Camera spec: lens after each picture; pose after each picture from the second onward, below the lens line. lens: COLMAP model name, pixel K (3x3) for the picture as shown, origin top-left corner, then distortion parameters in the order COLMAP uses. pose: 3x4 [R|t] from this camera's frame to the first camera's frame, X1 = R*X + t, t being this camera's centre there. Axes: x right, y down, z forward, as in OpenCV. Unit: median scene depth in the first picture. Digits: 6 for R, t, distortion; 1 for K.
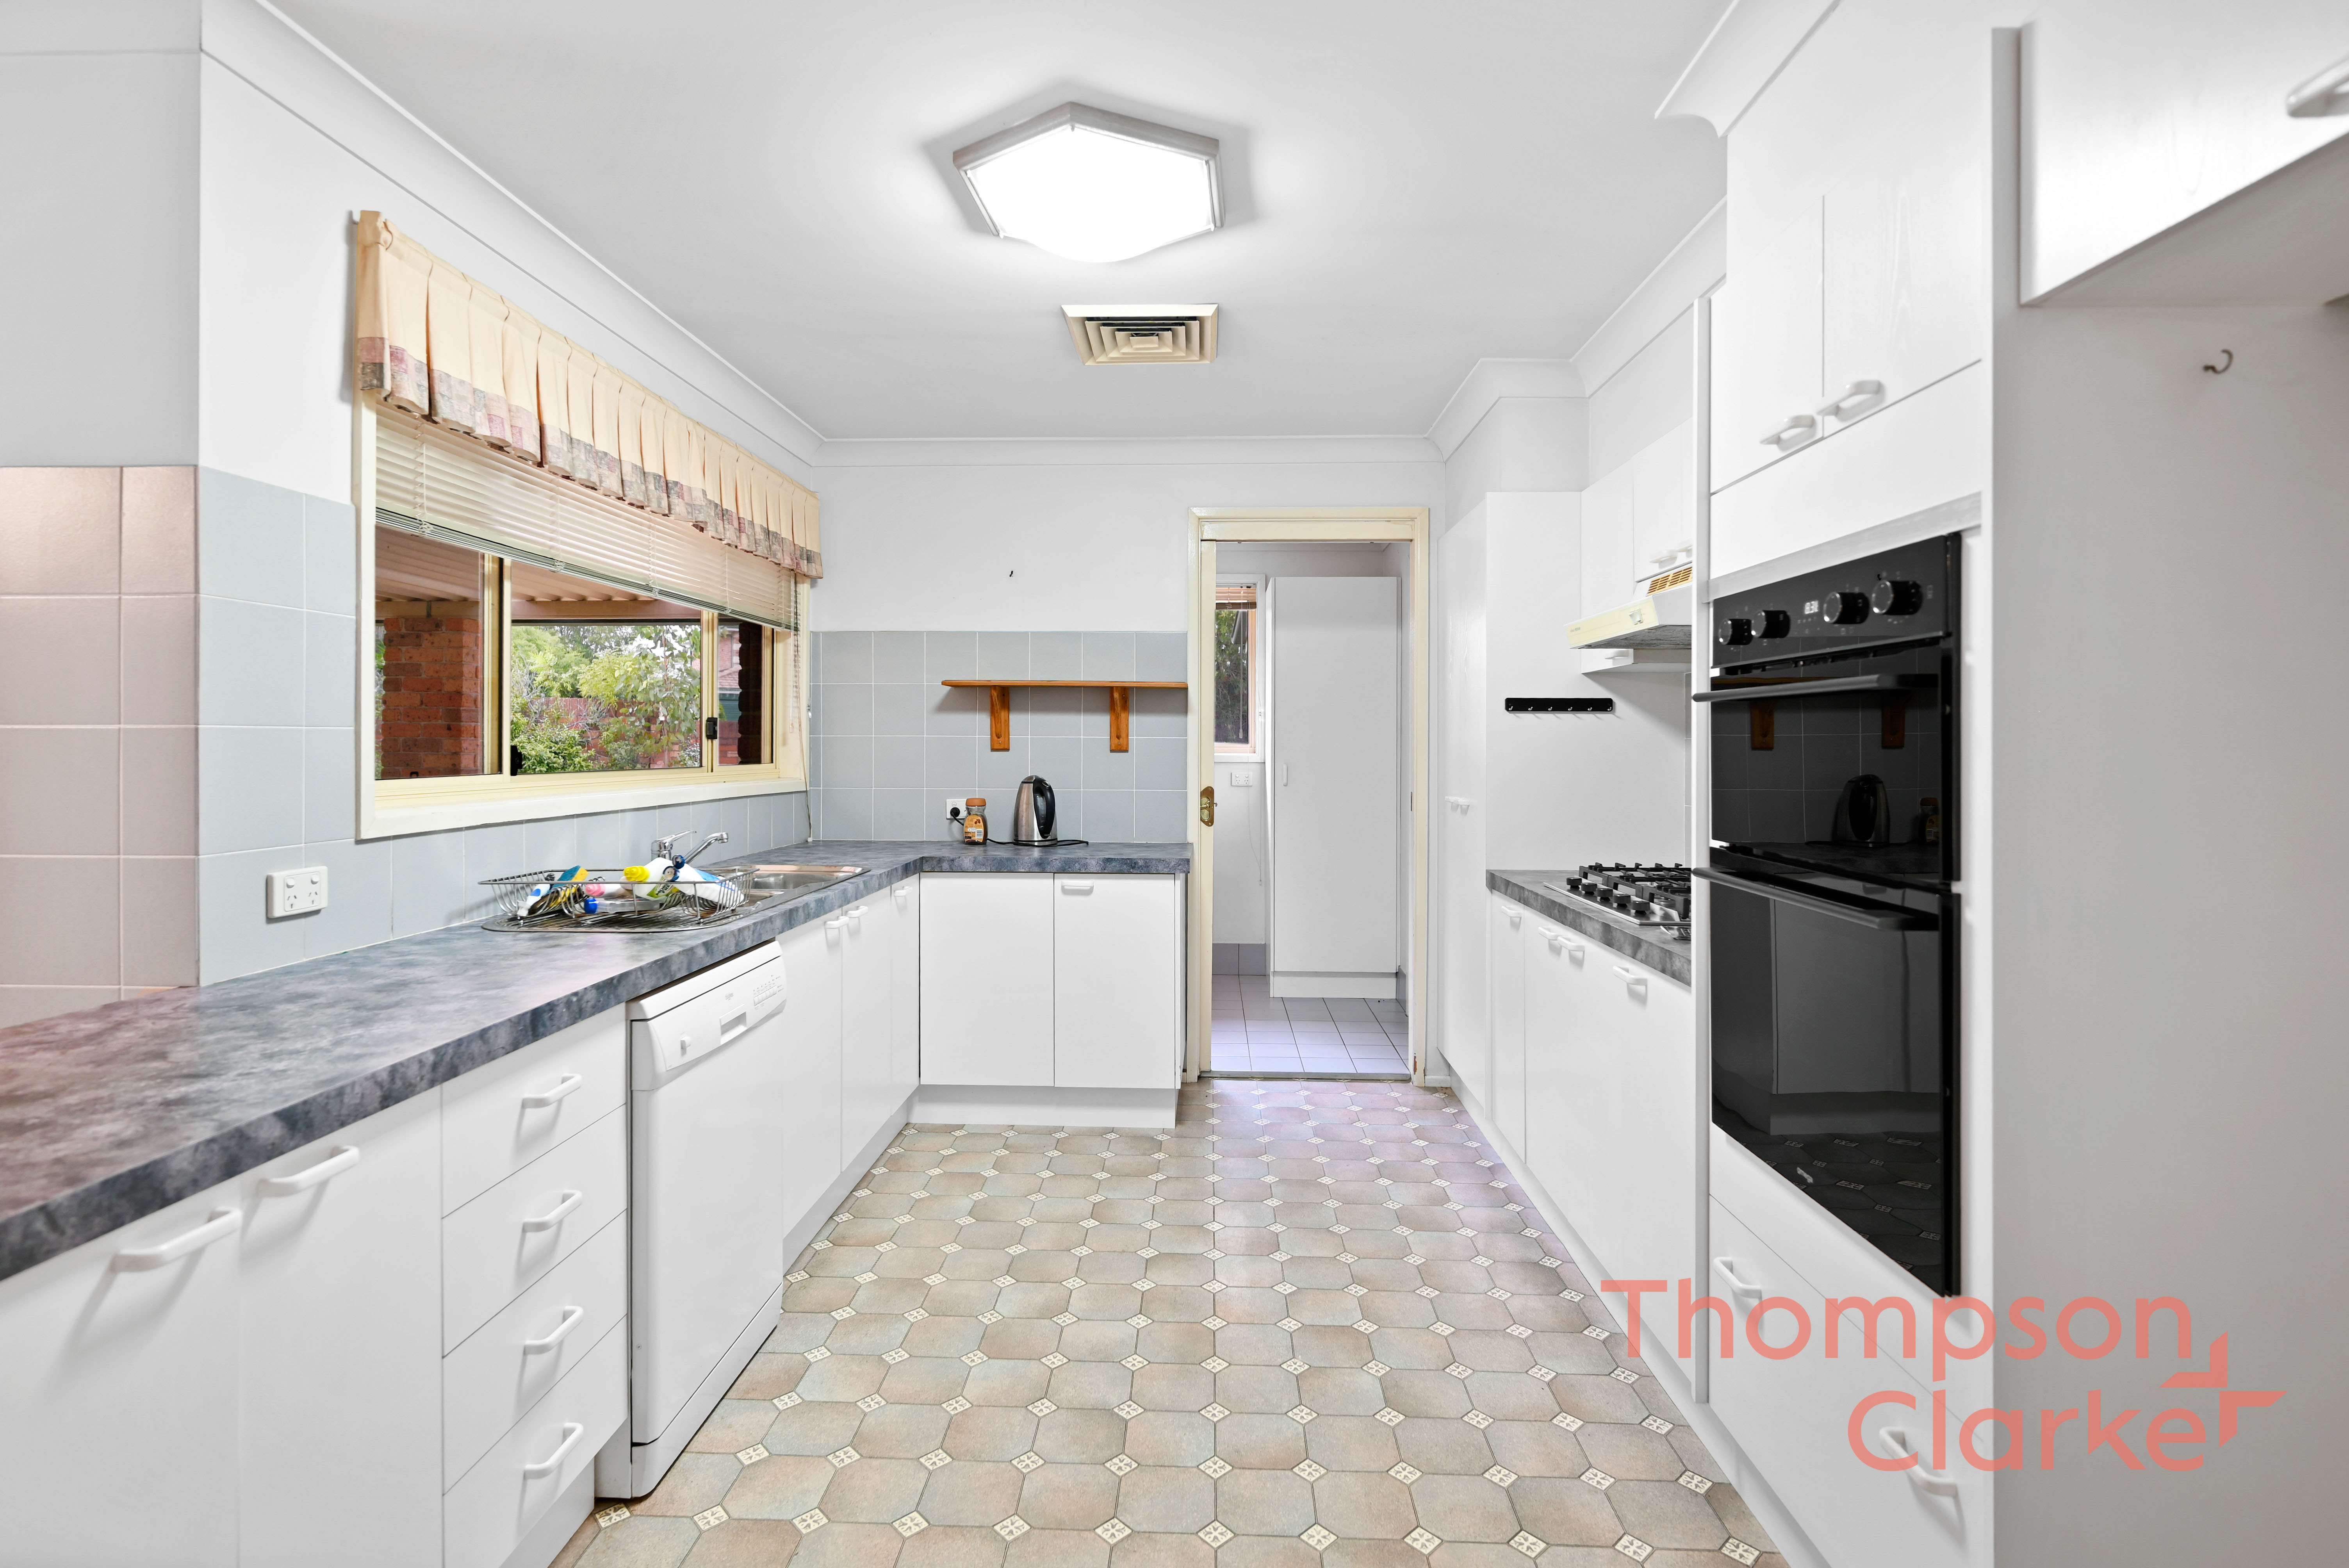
lens RADIAL K [[1101.8, 0, 1173.2], [0, 1101.8, 759.1], [0, 0, 1]] dist [-0.000143, 0.000002]
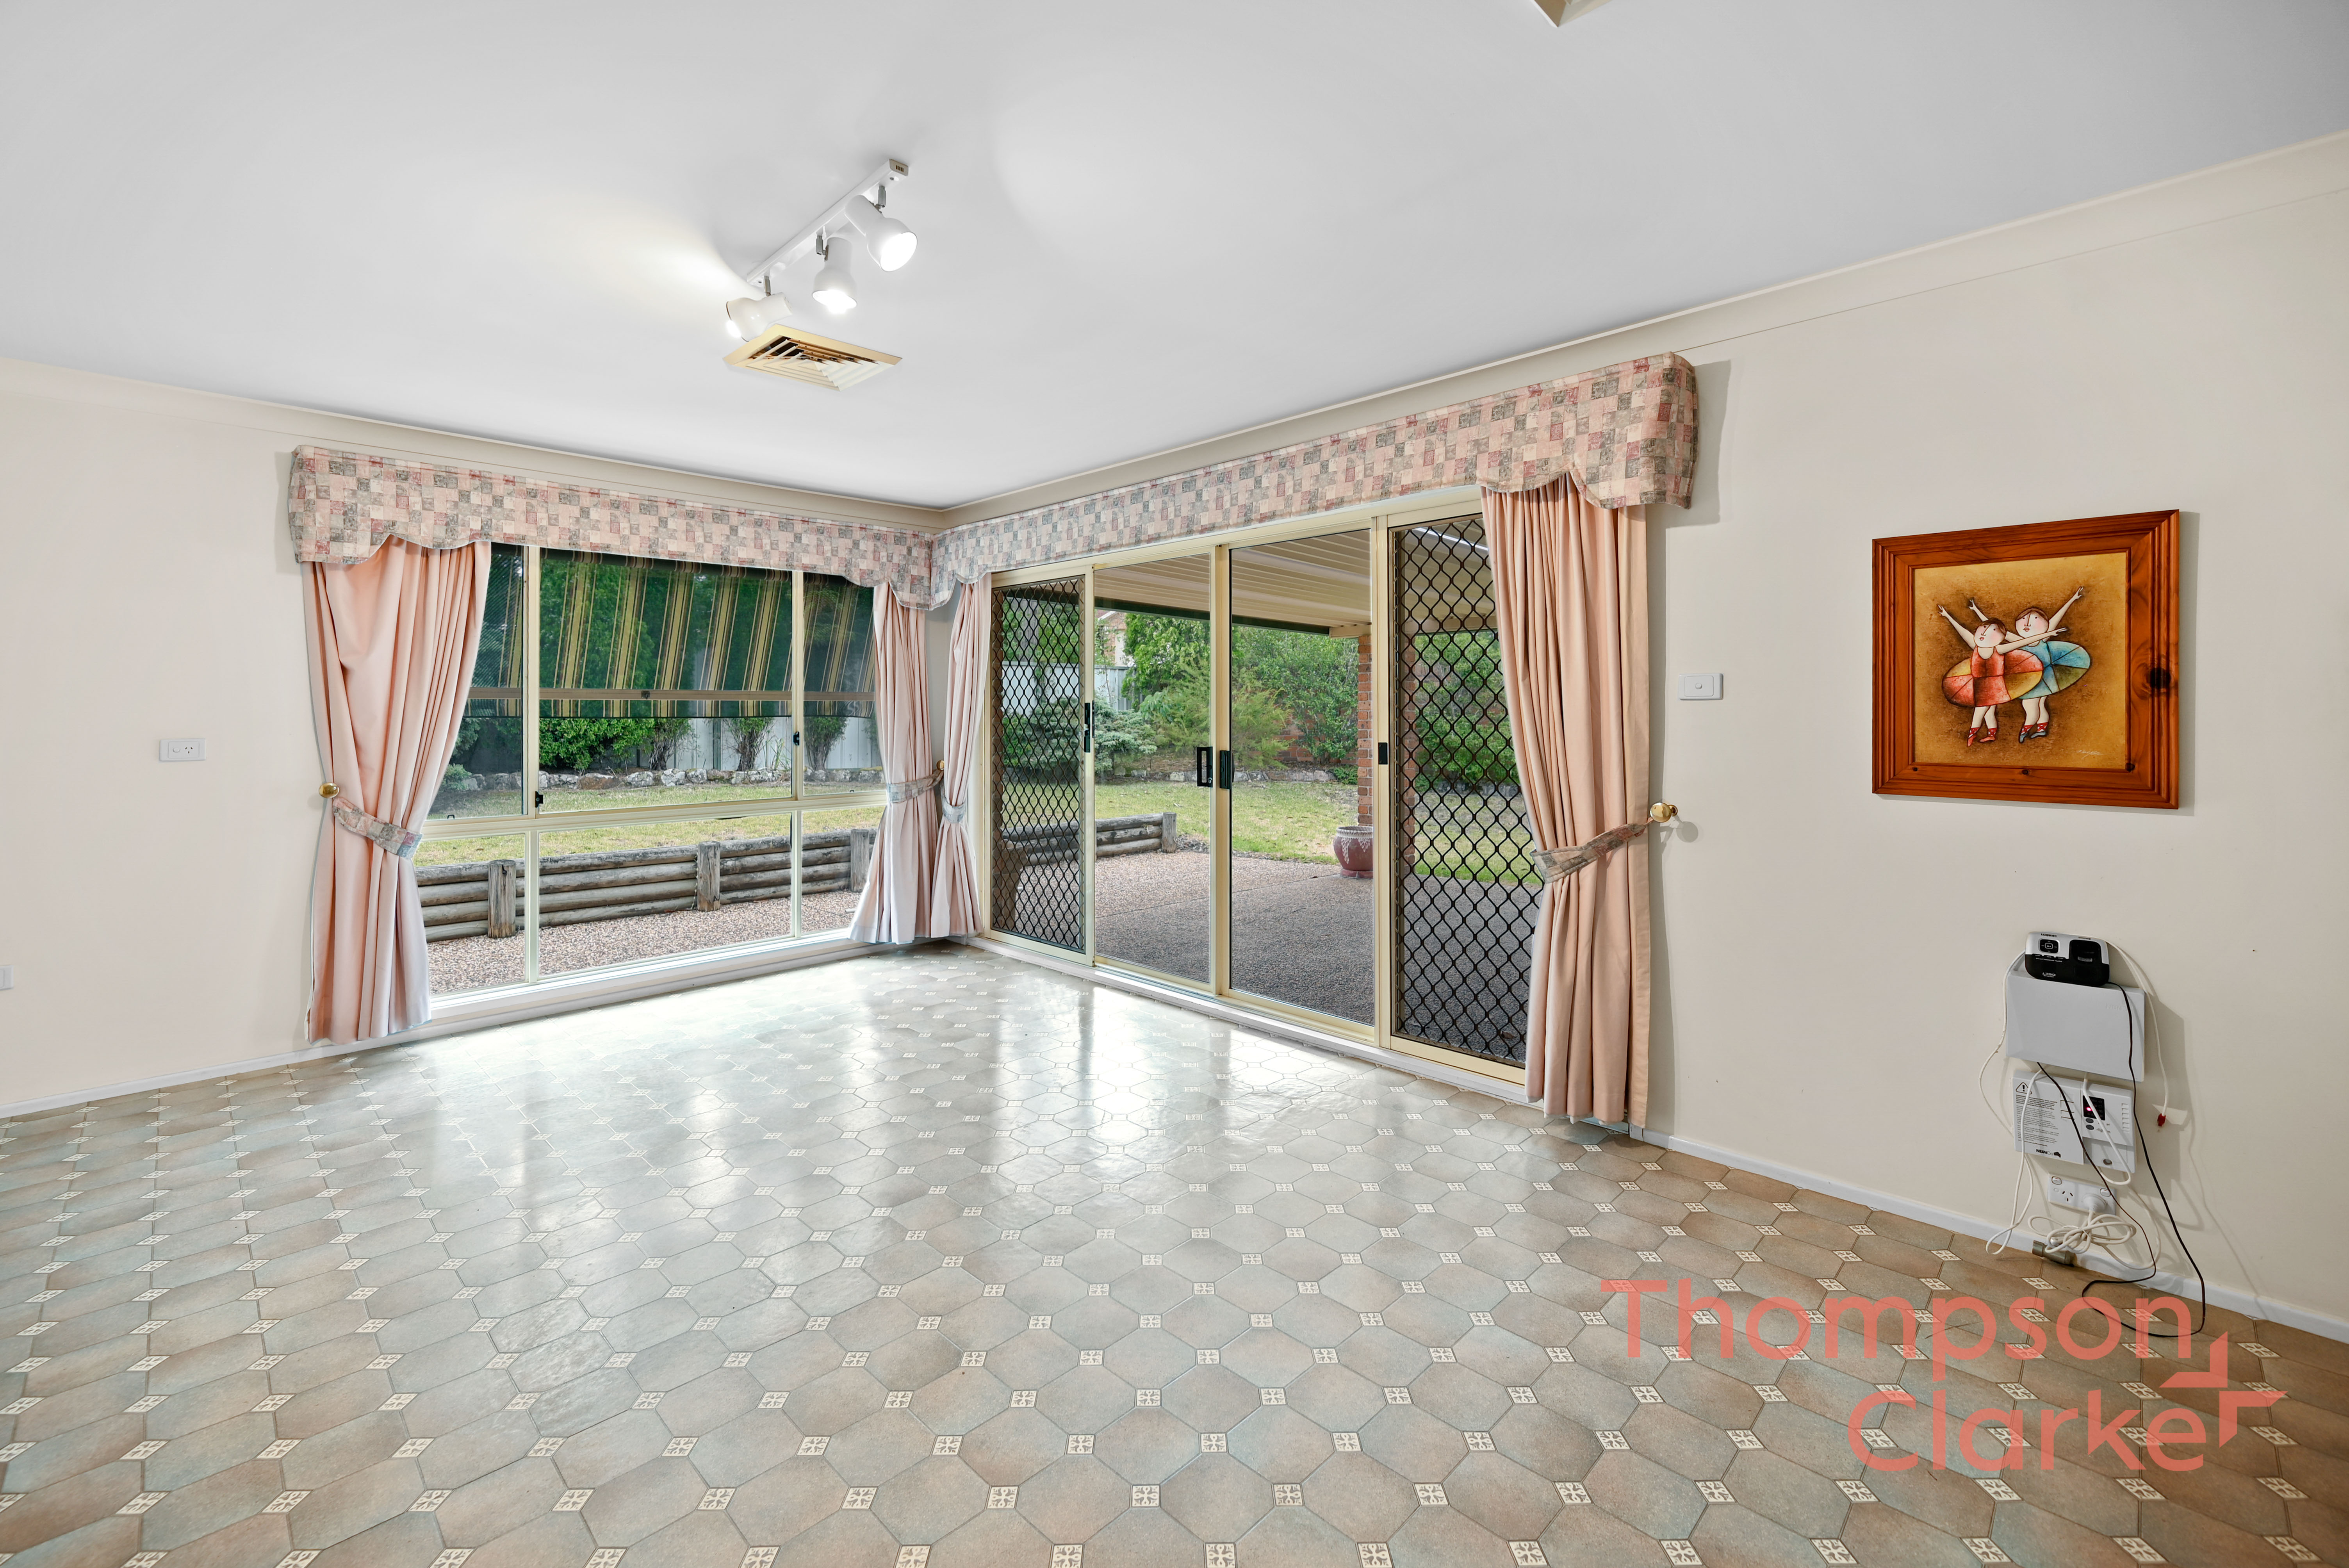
lens RADIAL K [[971.8, 0, 1185.6], [0, 971.8, 716.7], [0, 0, 1]] dist [0.001839, 0.000191]
pose [[0.742556, -0.011114, -0.669692, 0.212953], [-0.000494, 0.999853, -0.017142, -0.000489], [0.669784, 0.013060, 0.742441, 0.128700]]
